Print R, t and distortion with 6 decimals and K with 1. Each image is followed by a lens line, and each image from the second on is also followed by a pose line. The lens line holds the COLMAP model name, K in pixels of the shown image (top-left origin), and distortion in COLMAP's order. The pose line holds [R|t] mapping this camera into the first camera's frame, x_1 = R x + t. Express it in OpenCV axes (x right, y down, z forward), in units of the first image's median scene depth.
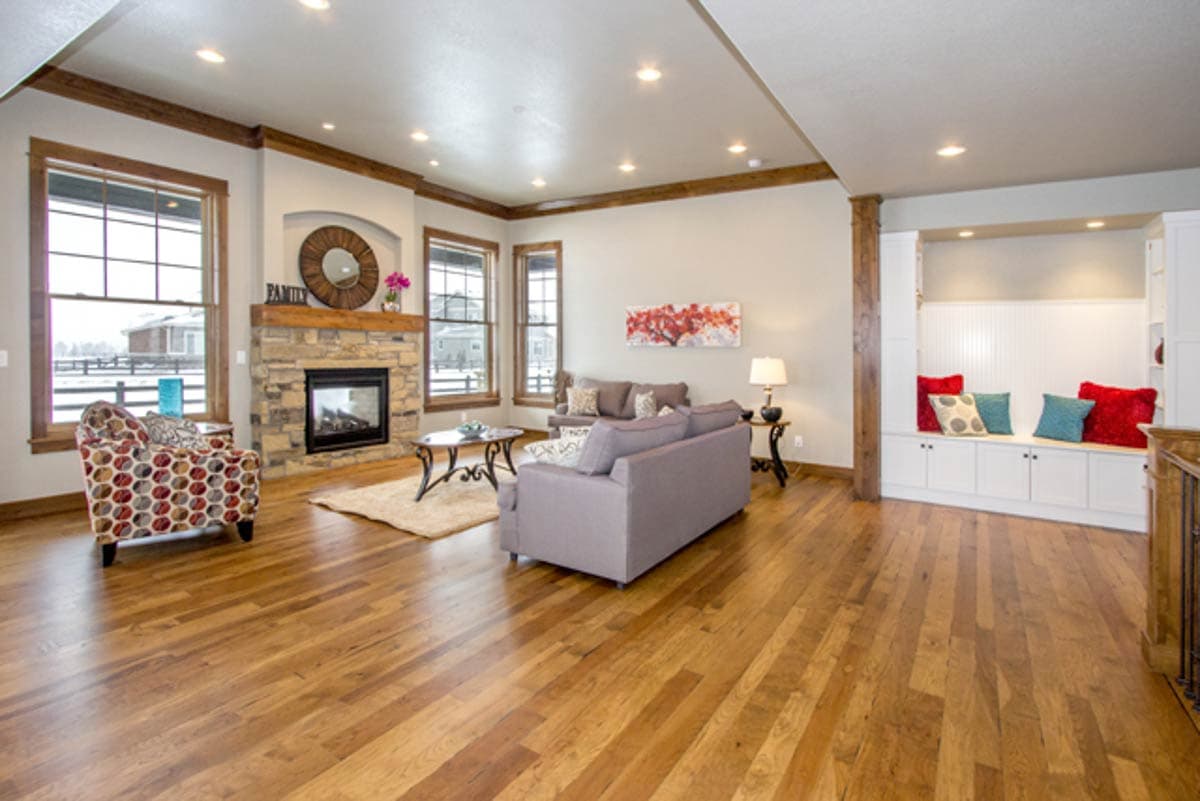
lens RADIAL K [[615.5, 0, 566.8], [0, 615.5, 346.8], [0, 0, 1]] dist [-0.003363, -0.000963]
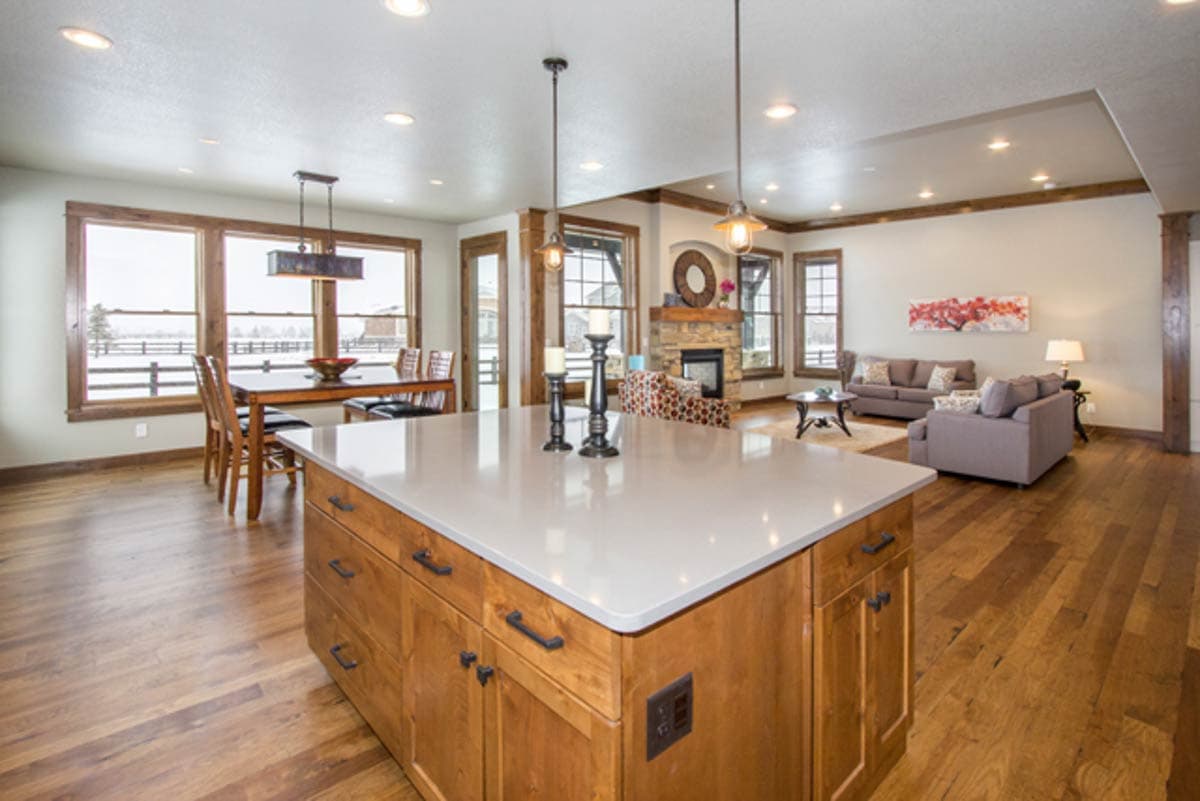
lens RADIAL K [[568.9, 0, 543.6], [0, 568.9, 332.3], [0, 0, 1]] dist [0.002952, -0.001402]
pose [[0.962473, -0.009104, -0.271224, -0.349179], [0.011965, 0.999889, 0.008895, -0.020293], [0.271113, -0.011806, 0.962475, -0.374276]]
